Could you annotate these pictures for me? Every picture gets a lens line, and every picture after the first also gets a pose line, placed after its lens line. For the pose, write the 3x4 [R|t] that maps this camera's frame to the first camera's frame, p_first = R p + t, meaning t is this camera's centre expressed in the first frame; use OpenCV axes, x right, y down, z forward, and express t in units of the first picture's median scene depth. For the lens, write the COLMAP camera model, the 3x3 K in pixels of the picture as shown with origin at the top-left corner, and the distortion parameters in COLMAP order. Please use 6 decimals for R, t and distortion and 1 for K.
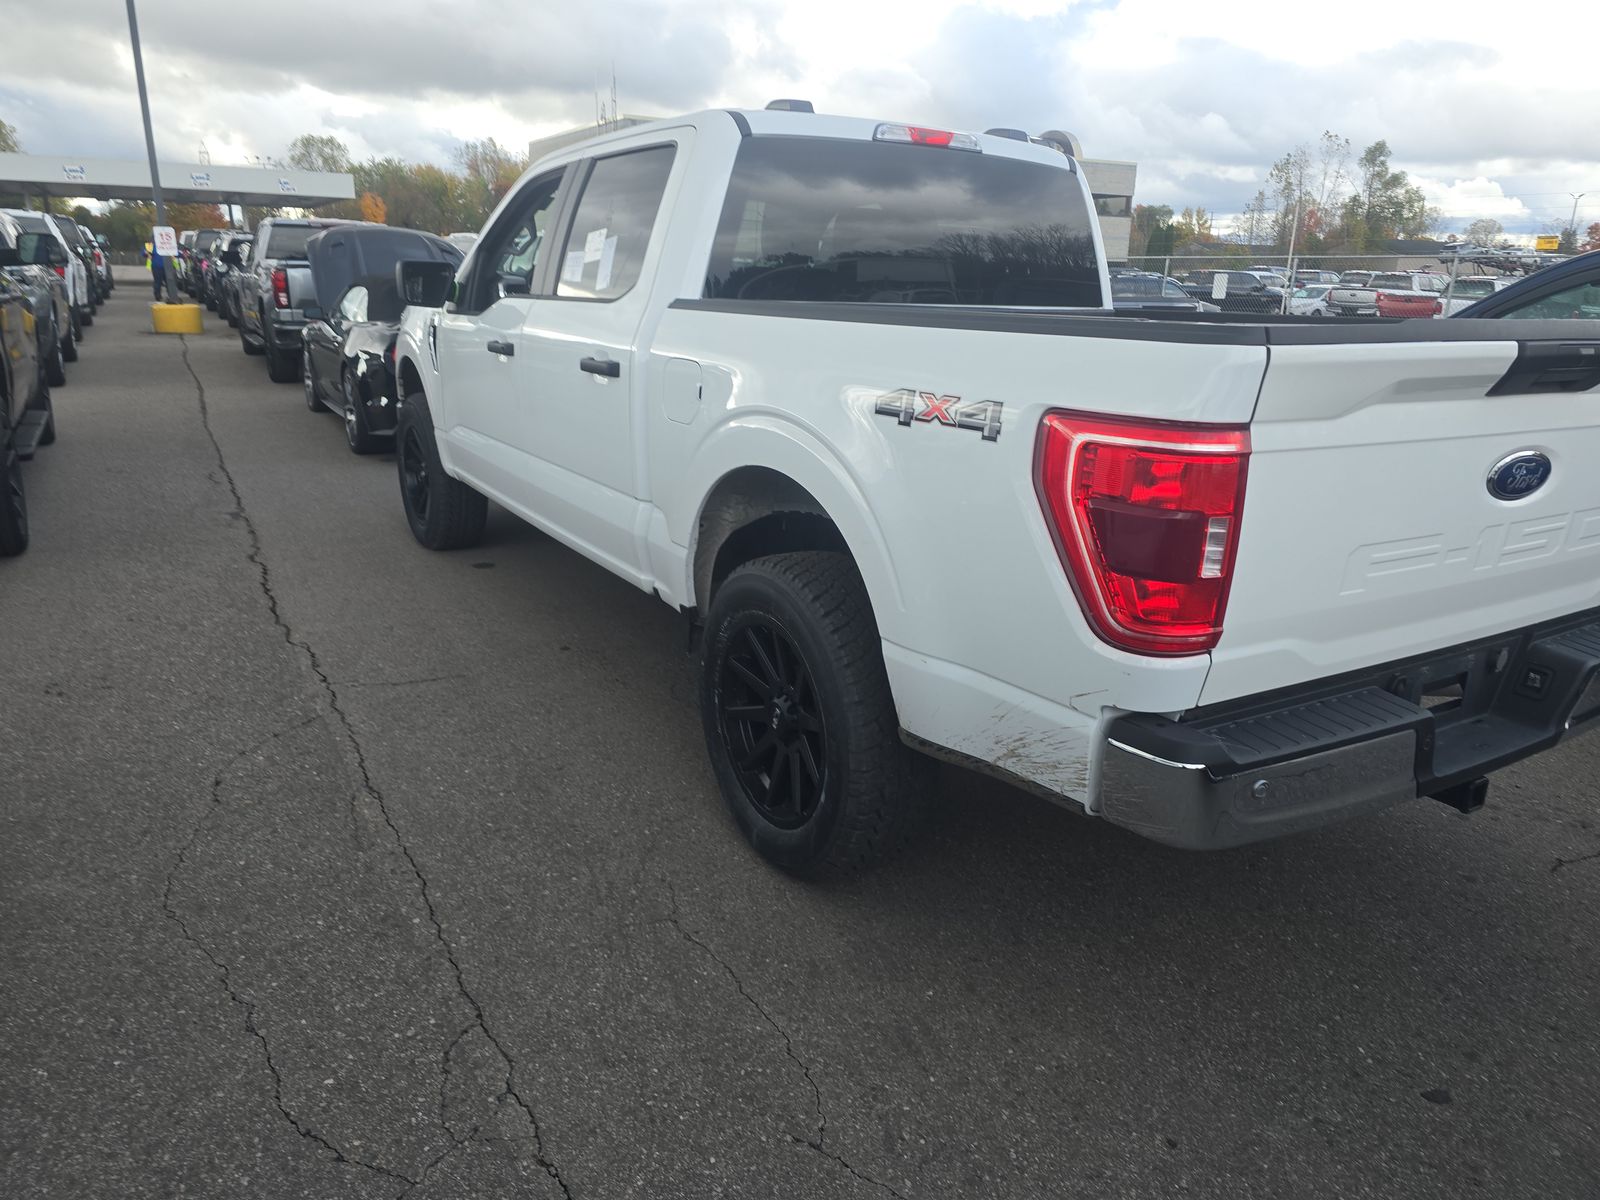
lens RADIAL K [[1077.5, 0, 811.0], [0, 1077.5, 619.8], [0, 0, 1]] dist [0.017851, -0.000917]
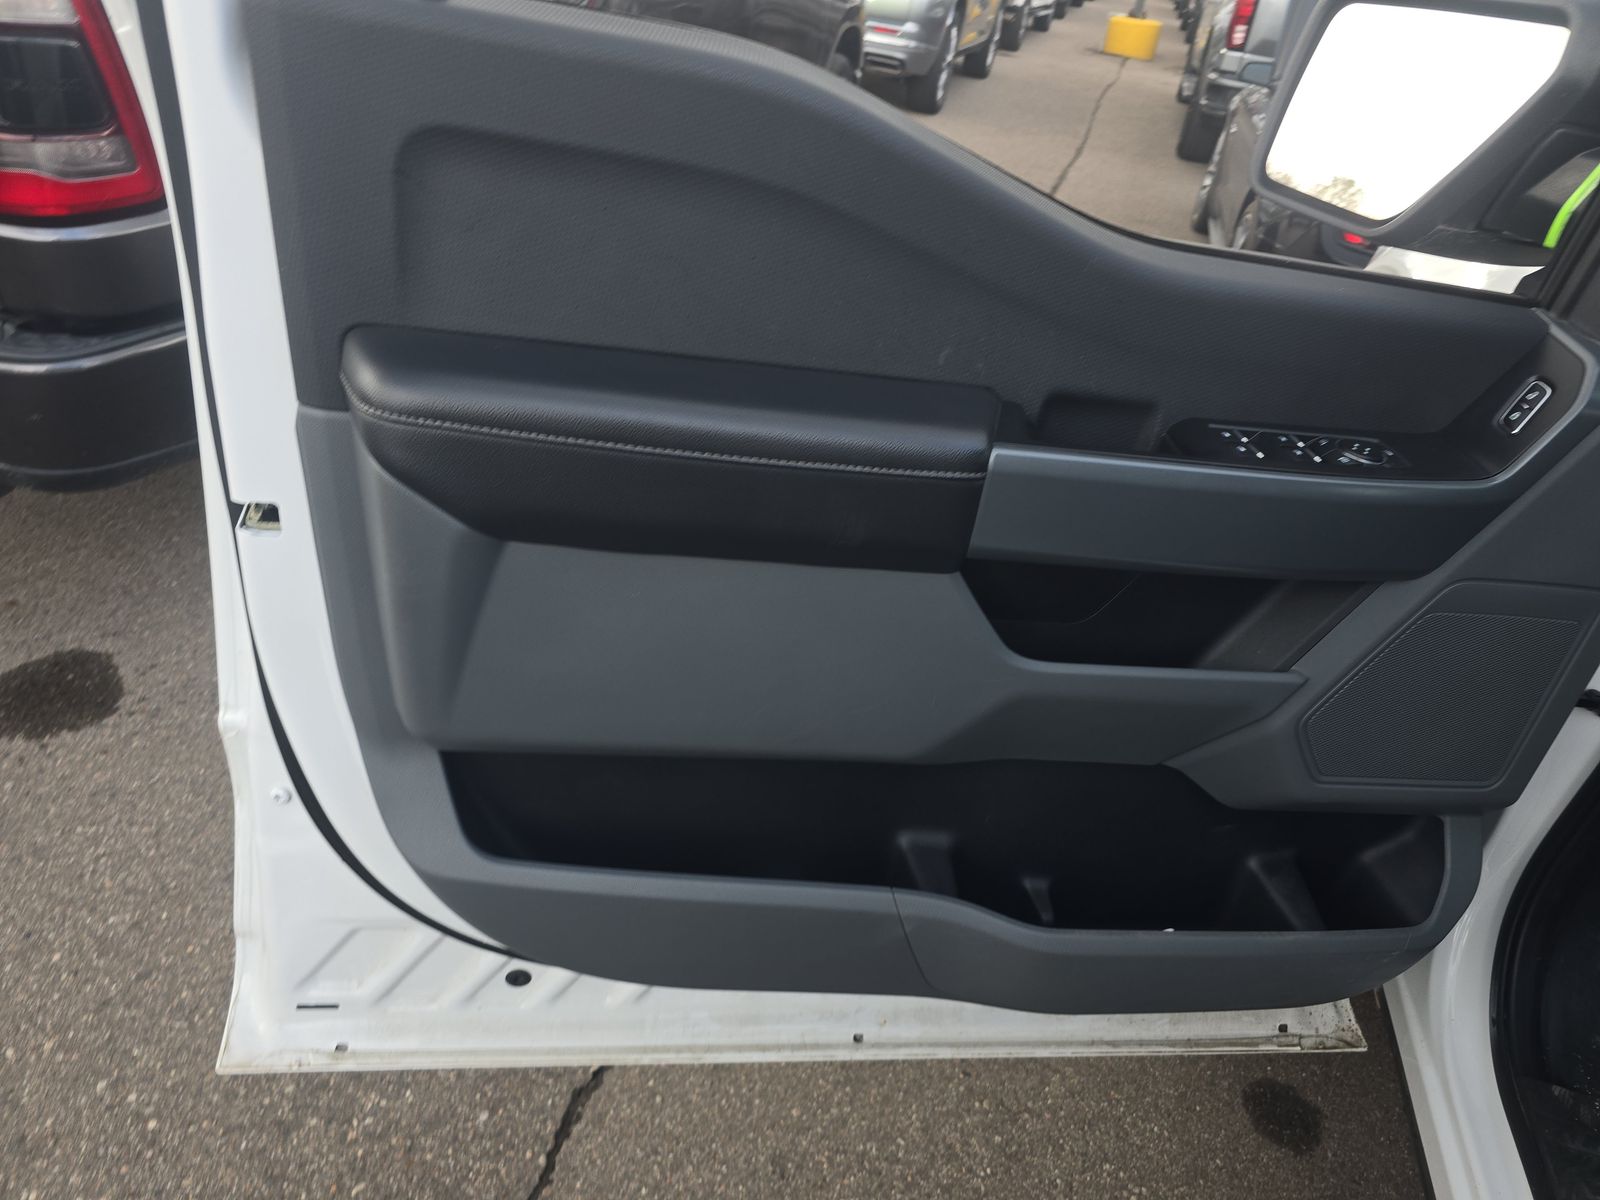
lens RADIAL K [[1073.0, 0, 806.7], [0, 1073.0, 619.1], [0, 0, 1]] dist [0.013461, 0.000173]
pose [[0.684211, 0.454602, -0.570256, -0.484952], [-0.324064, 0.890021, 0.320694, -0.391690], [0.653328, -0.034623, 0.756283, 1.186954]]
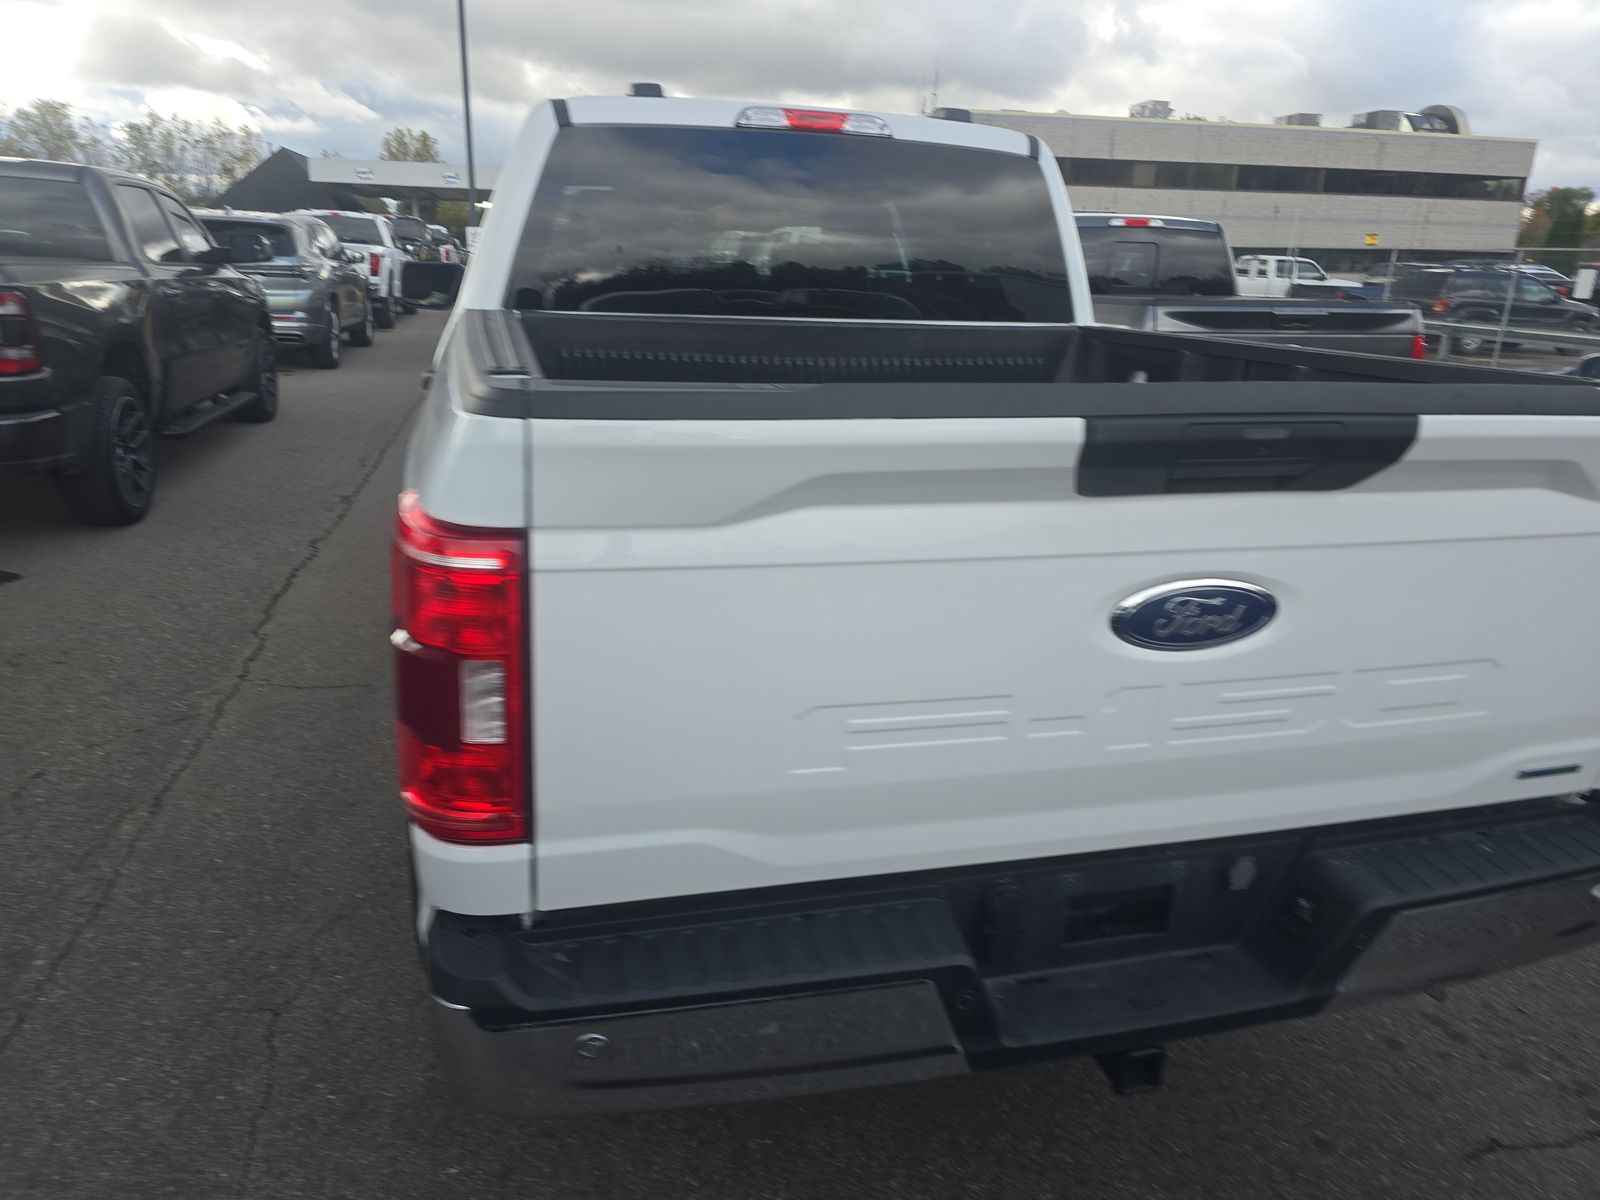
lens RADIAL K [[1073.0, 0, 806.7], [0, 1073.0, 619.1], [0, 0, 1]] dist [0.013461, 0.000173]
pose [[0.958332, 0.092736, -0.270183, 0.390136], [-0.090712, 0.995676, 0.019998, -0.078760], [0.270870, 0.005344, 0.962601, 0.201813]]
